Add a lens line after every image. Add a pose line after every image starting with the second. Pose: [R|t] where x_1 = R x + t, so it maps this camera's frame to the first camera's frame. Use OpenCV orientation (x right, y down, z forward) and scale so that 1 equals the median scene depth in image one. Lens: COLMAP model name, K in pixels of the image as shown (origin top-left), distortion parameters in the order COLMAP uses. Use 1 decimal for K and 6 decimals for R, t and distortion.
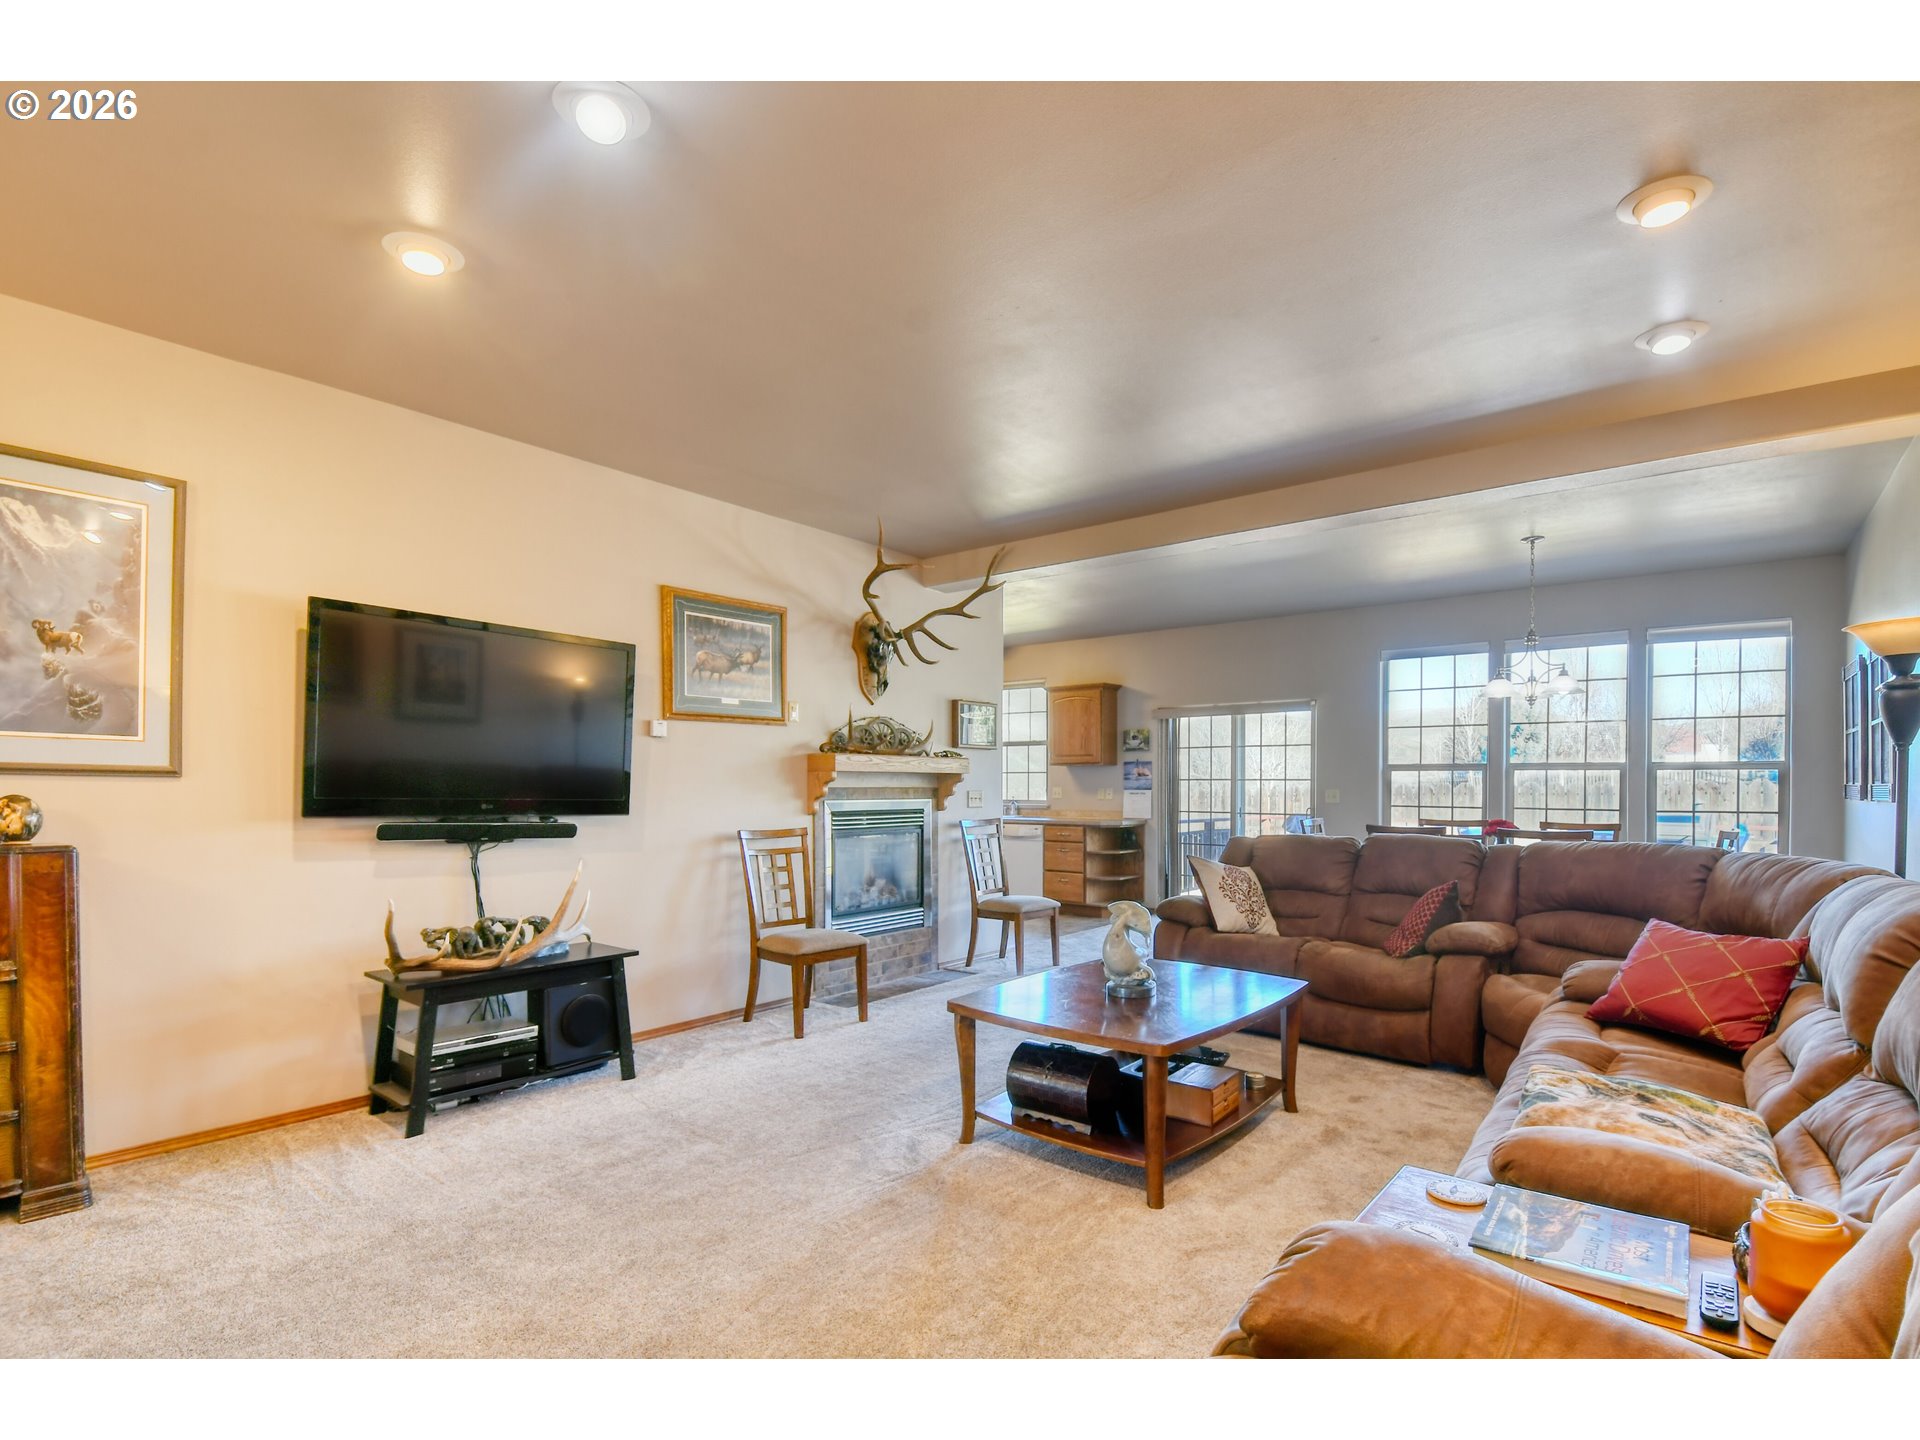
lens RADIAL K [[914.7, 0, 954.4], [0, 914.7, 785.1], [0, 0, 1]] dist [0.001939, -0.024045]
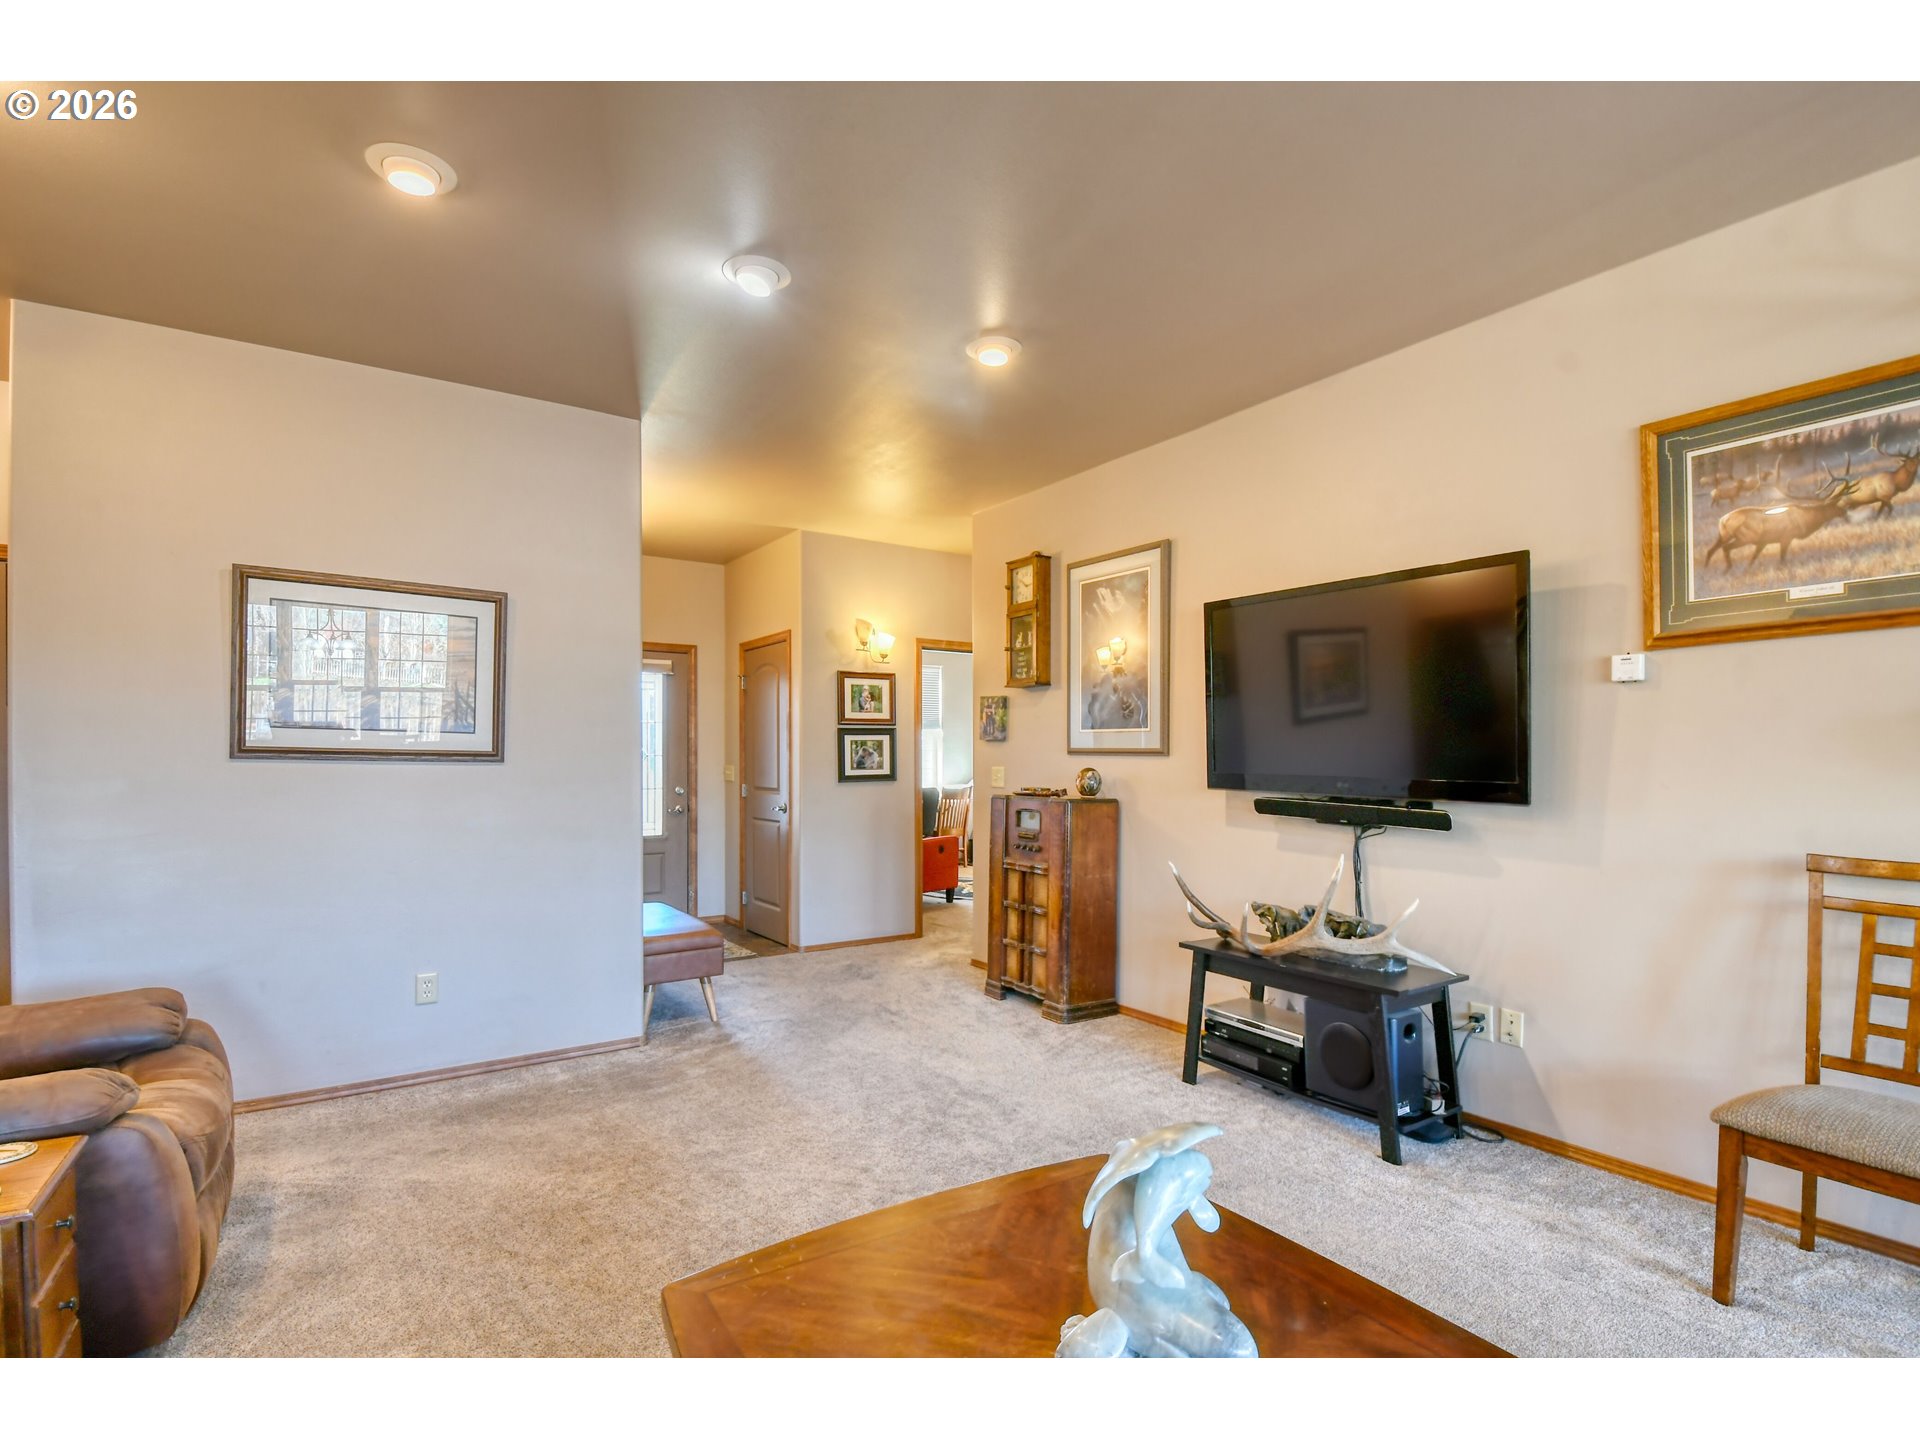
lens RADIAL K [[905.5, 0, 954.9], [0, 905.5, 754.0], [0, 0, 1]] dist [0.000058, -0.013733]
pose [[-0.293546, -0.004518, -0.955934, 0.419897], [0.004585, 0.999971, -0.006134, -0.003509], [0.955934, -0.006183, -0.293517, 0.832667]]
